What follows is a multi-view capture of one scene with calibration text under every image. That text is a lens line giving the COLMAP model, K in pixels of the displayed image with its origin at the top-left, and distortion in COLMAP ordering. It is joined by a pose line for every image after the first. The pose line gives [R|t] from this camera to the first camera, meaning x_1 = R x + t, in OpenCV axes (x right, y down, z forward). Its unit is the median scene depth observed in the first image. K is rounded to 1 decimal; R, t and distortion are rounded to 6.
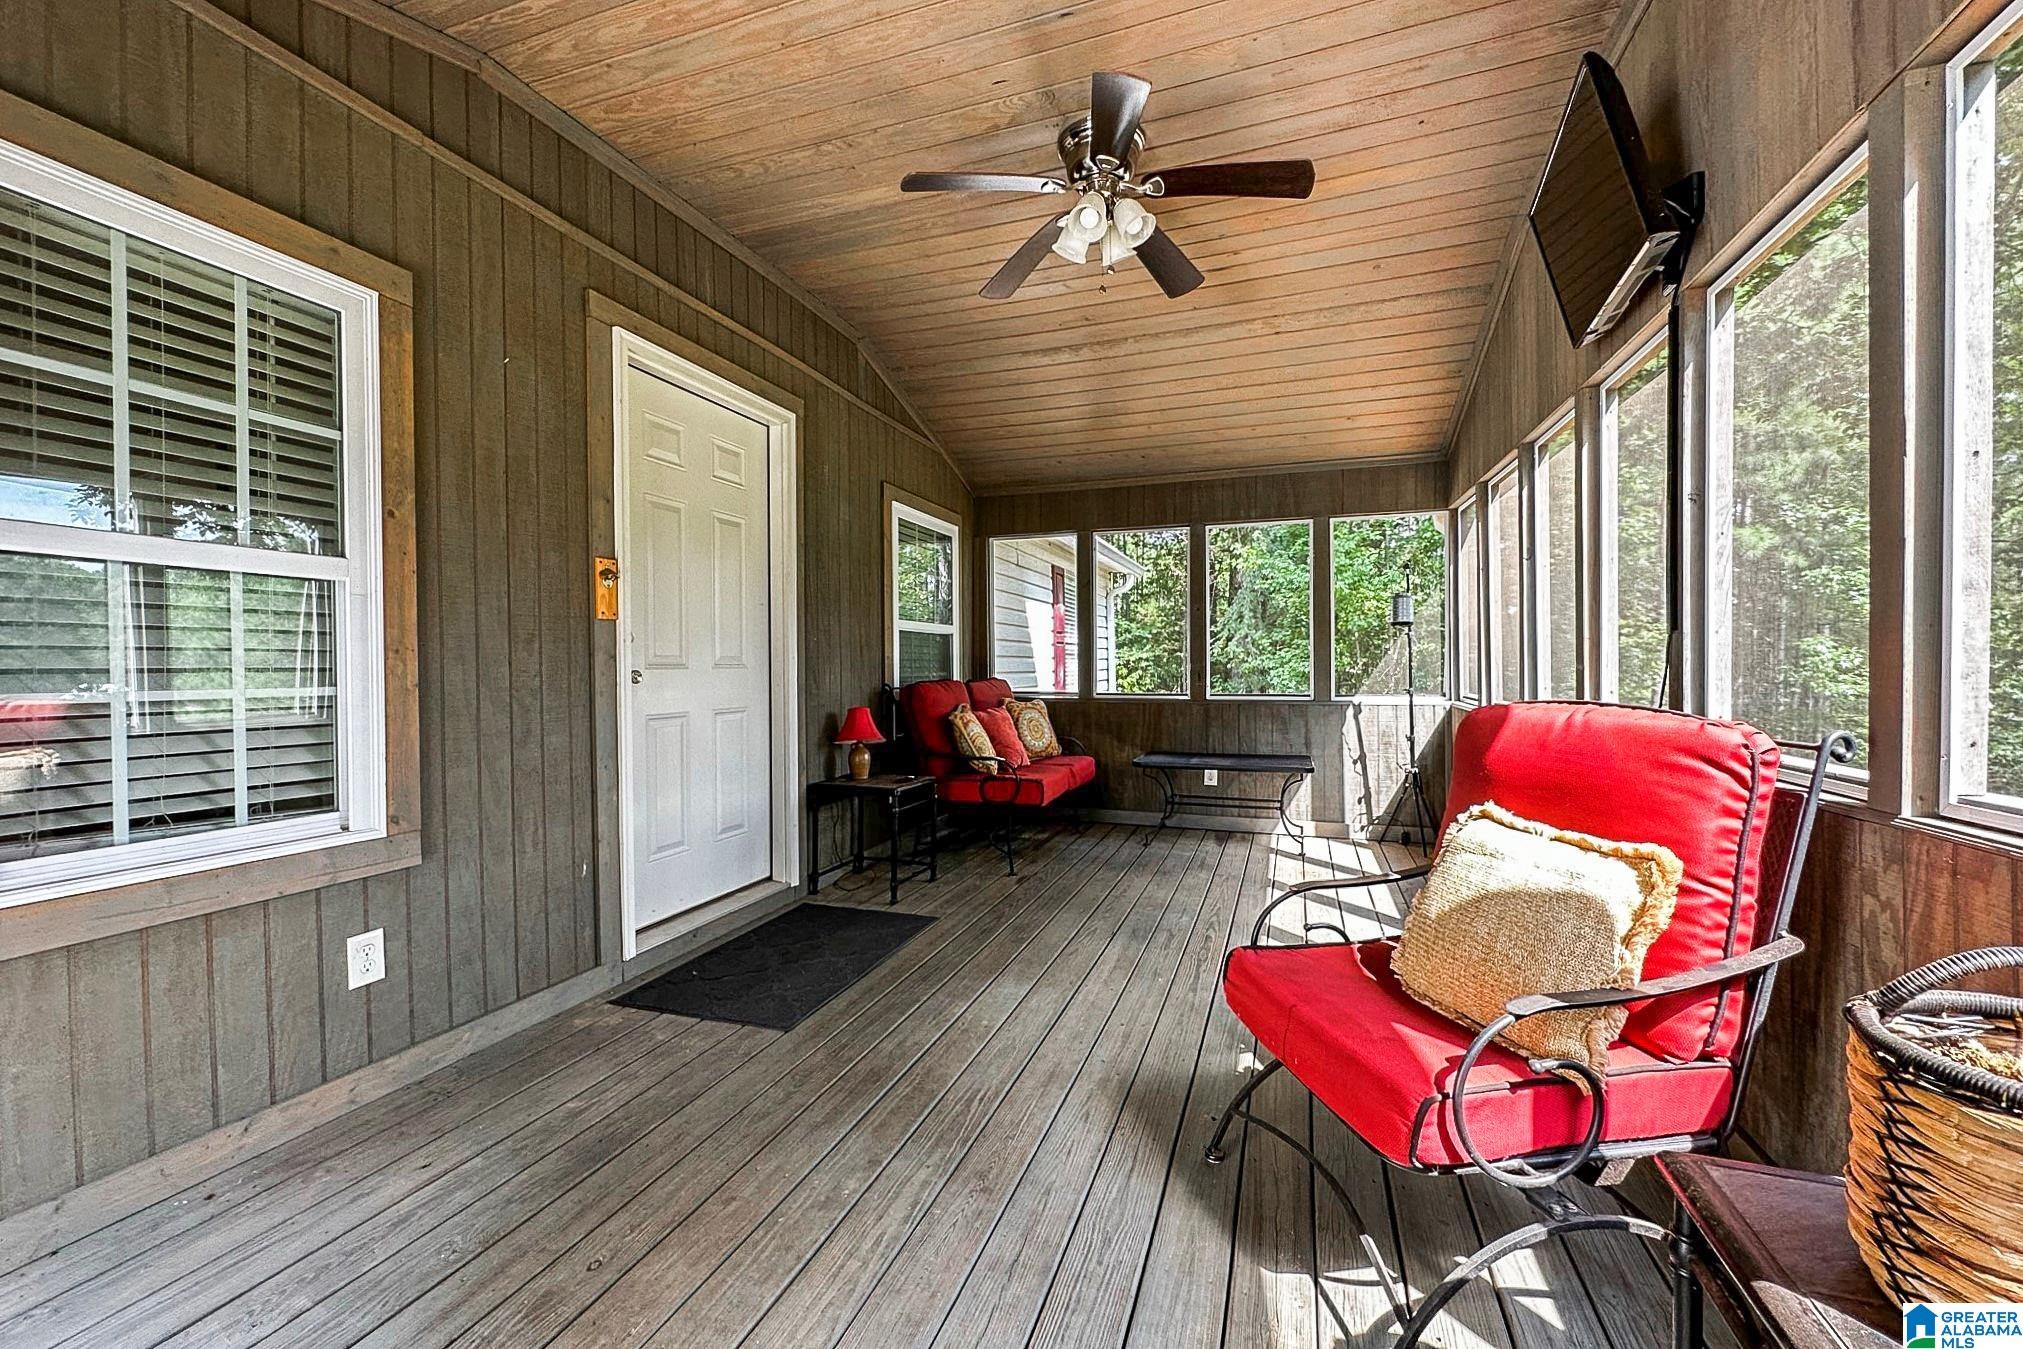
lens RADIAL K [[821.1, 0, 1011.5], [0, 821.1, 674.5], [0, 0, 1]] dist [0.000865, 0.000240]
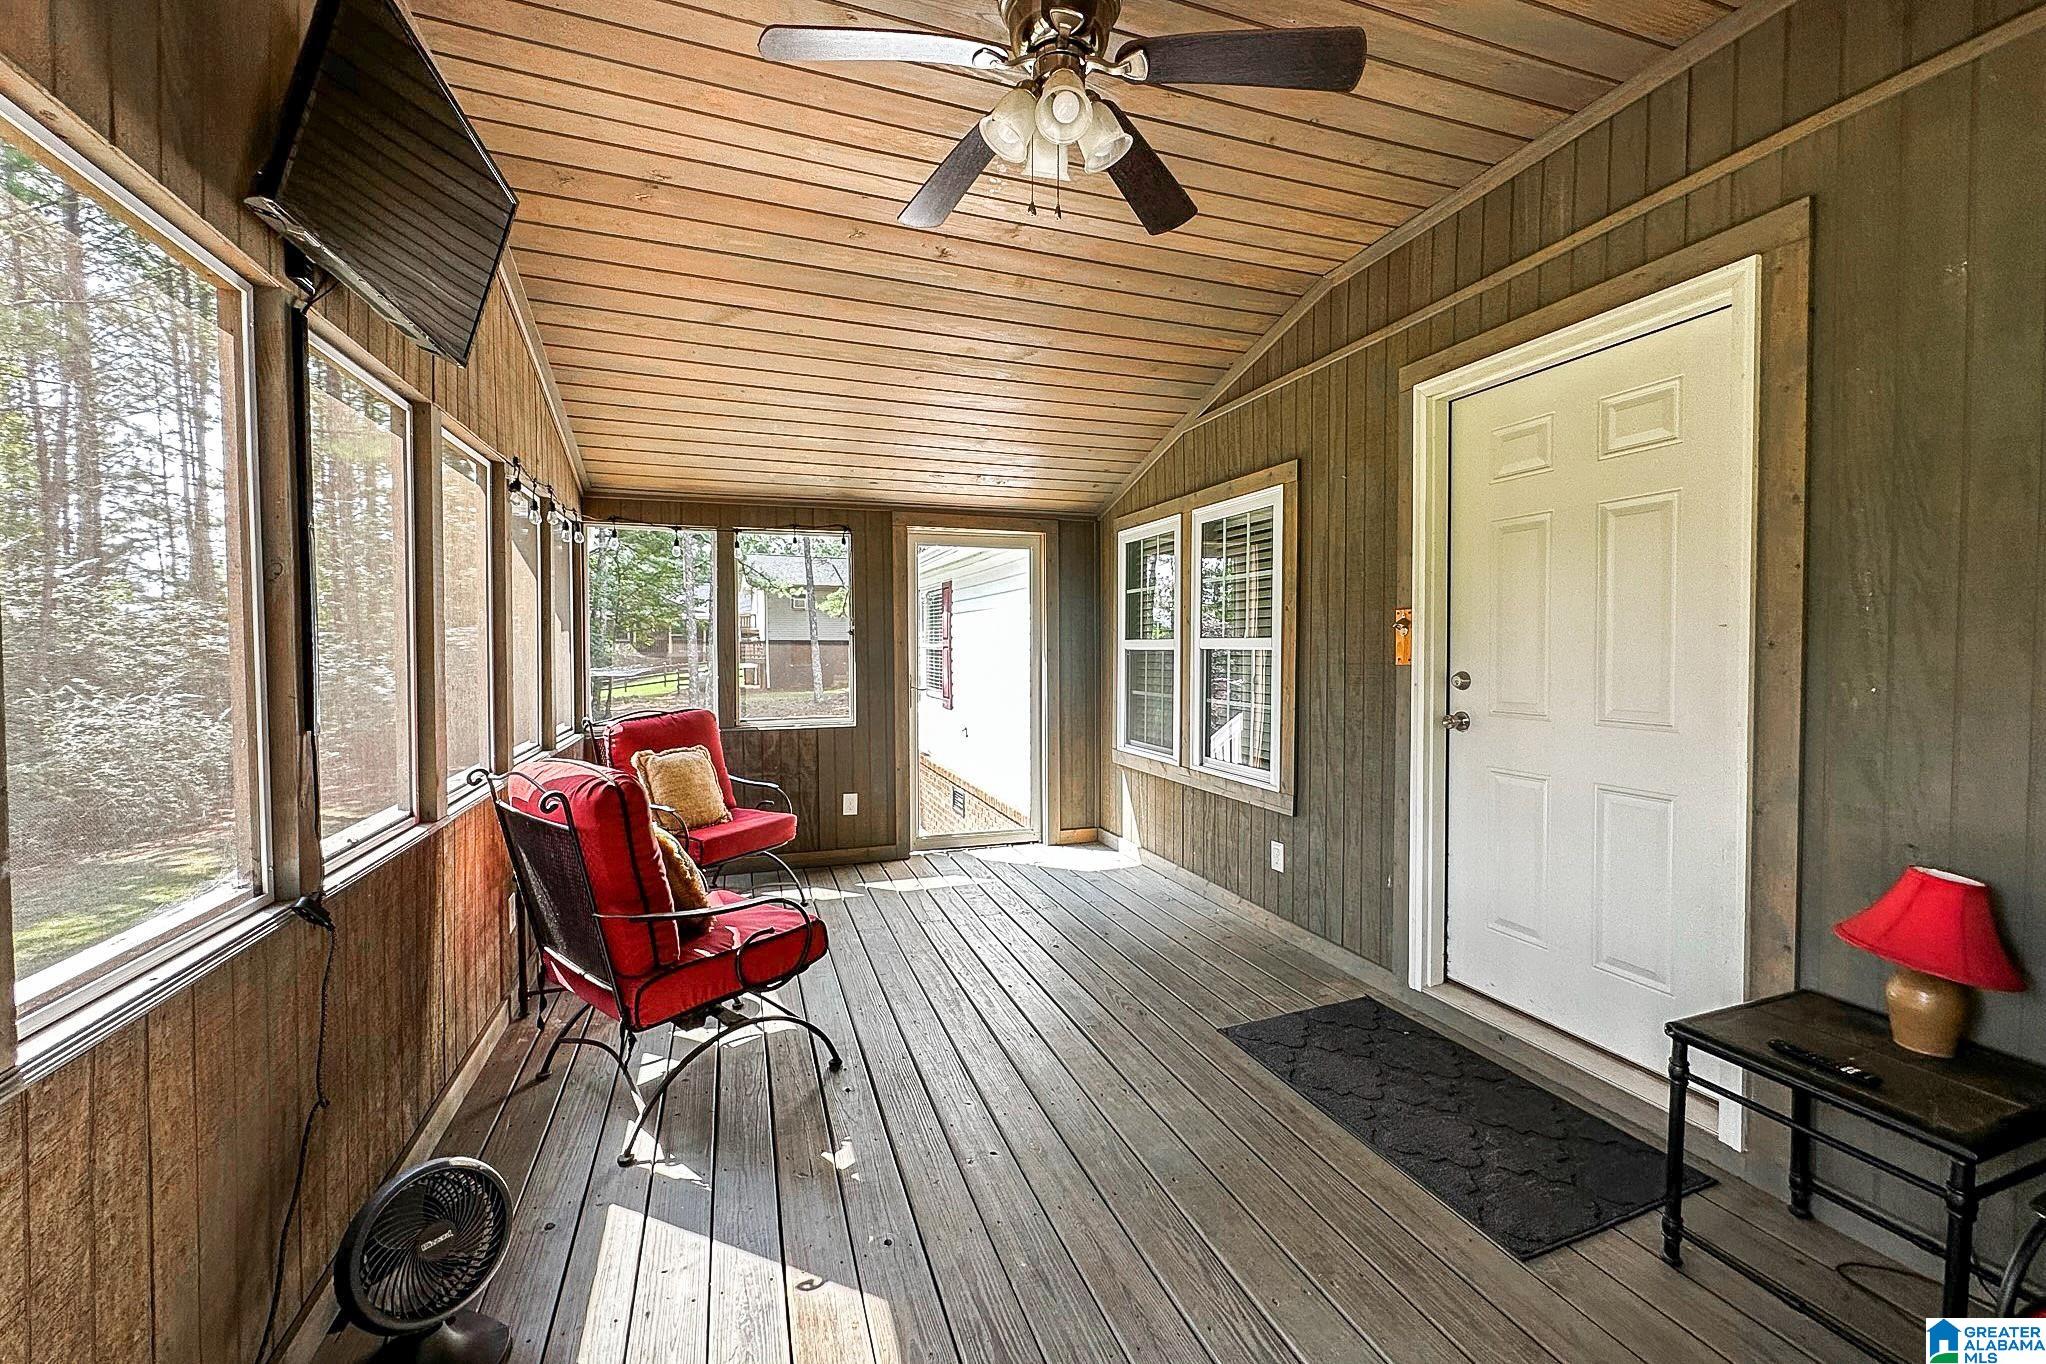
lens RADIAL K [[822.1, 0, 1024.4], [0, 822.1, 661.4], [0, 0, 1]] dist [-0.000236, -0.000196]
pose [[-0.774780, 0.021782, -0.631856, 0.375858], [0.001777, 0.999477, 0.032276, -0.069037], [0.632229, 0.023884, -0.774414, 0.979703]]
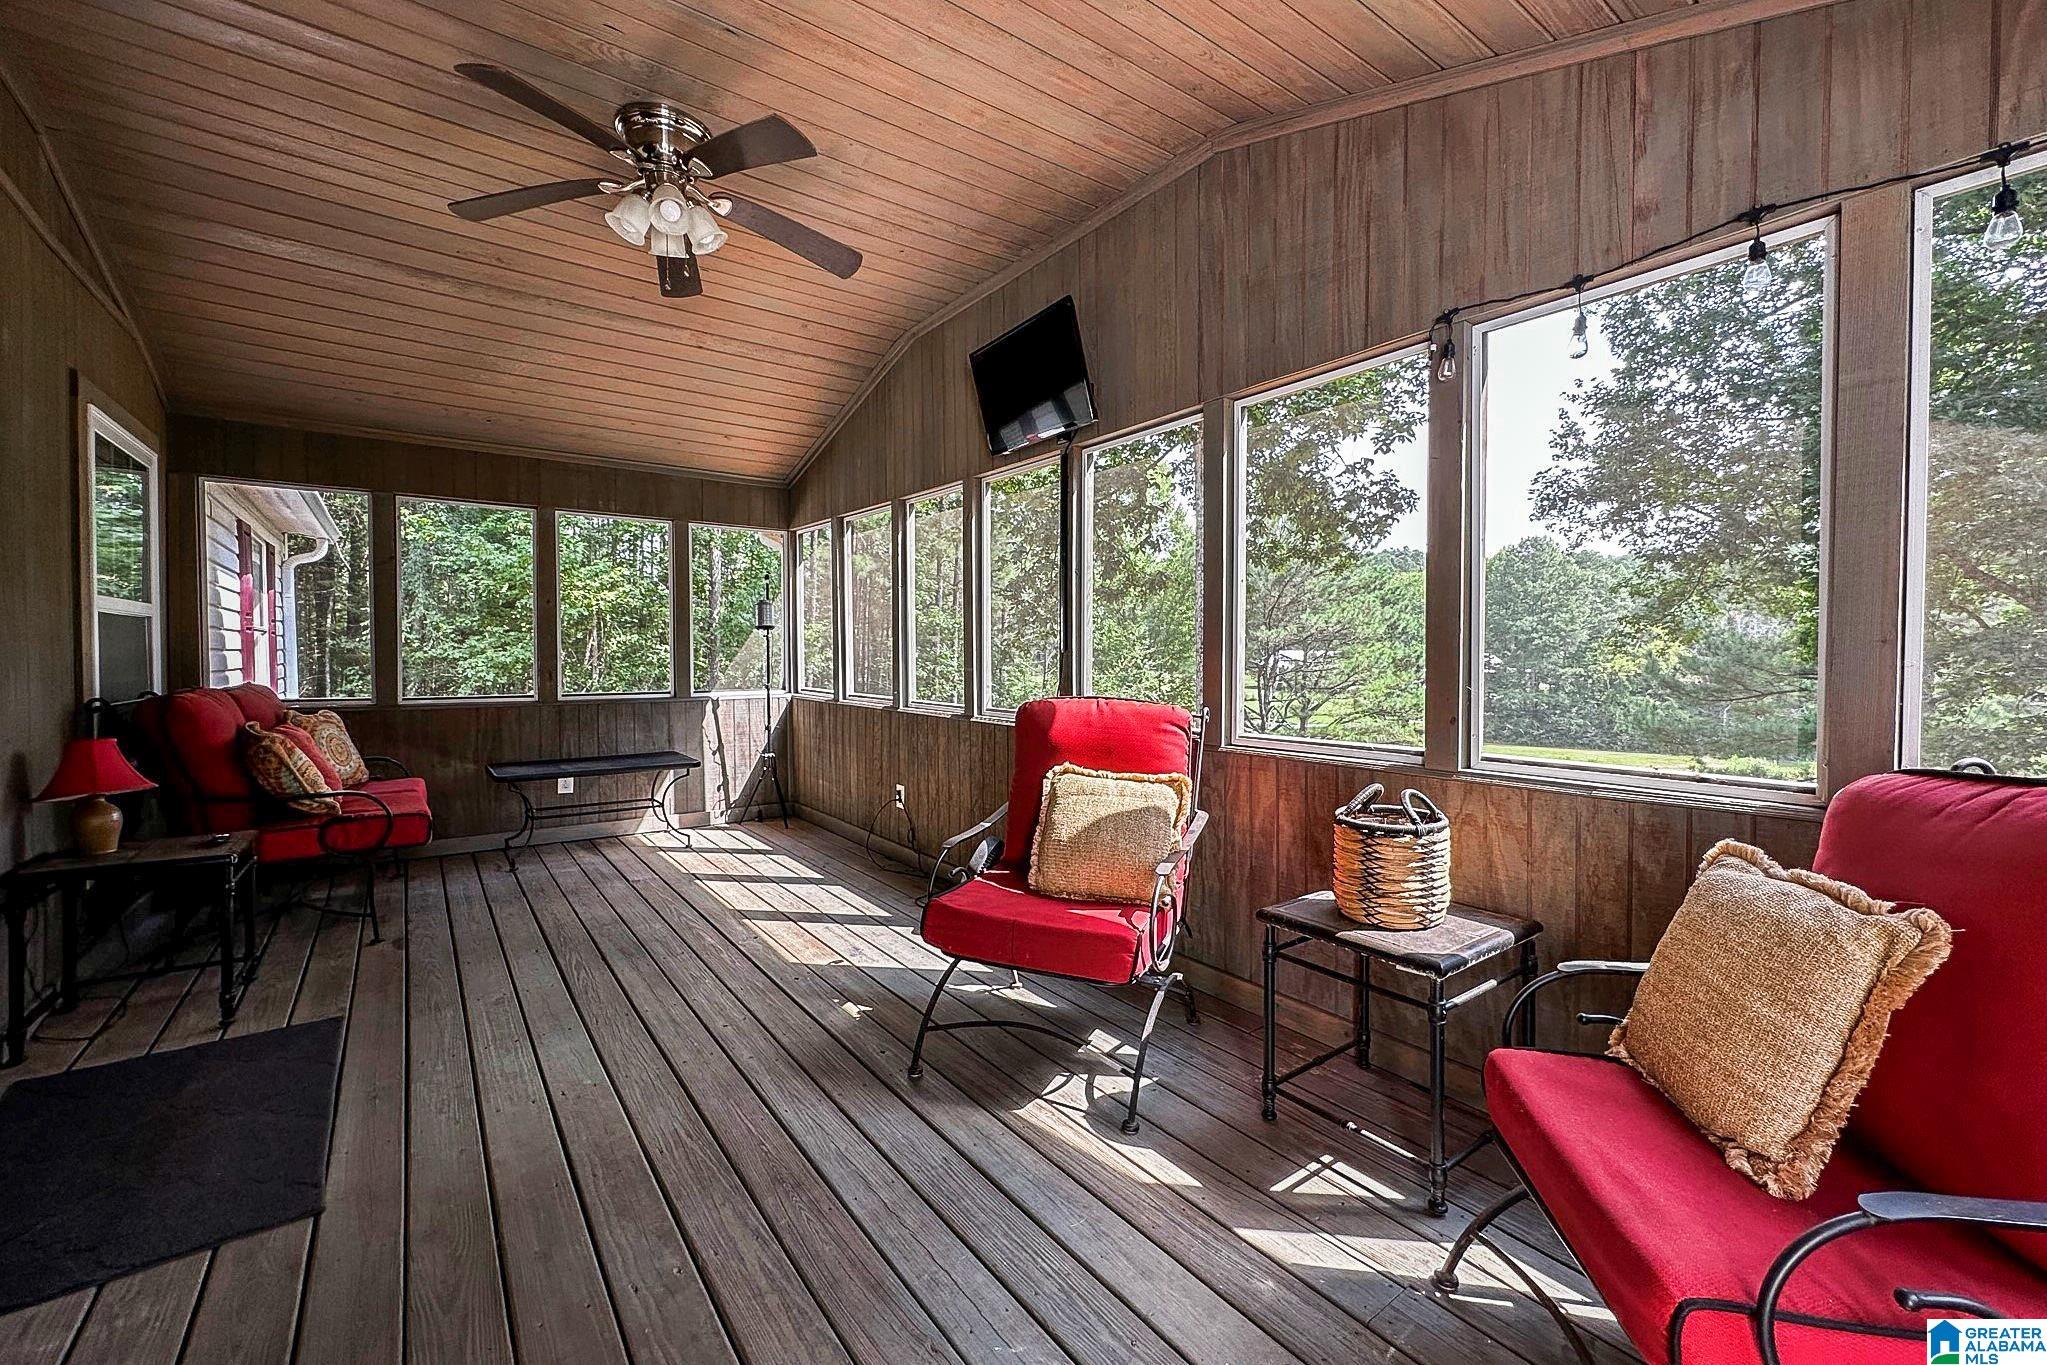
lens RADIAL K [[822.5, 0, 1024.9], [0, 822.5, 661.9], [0, 0, 1]] dist [-0.000236, -0.000196]
pose [[0.557536, -0.003447, 0.830146, -0.293988], [0.003560, 0.999992, 0.001761, -0.015651], [-0.830145, 0.001974, 0.557543, 0.071147]]
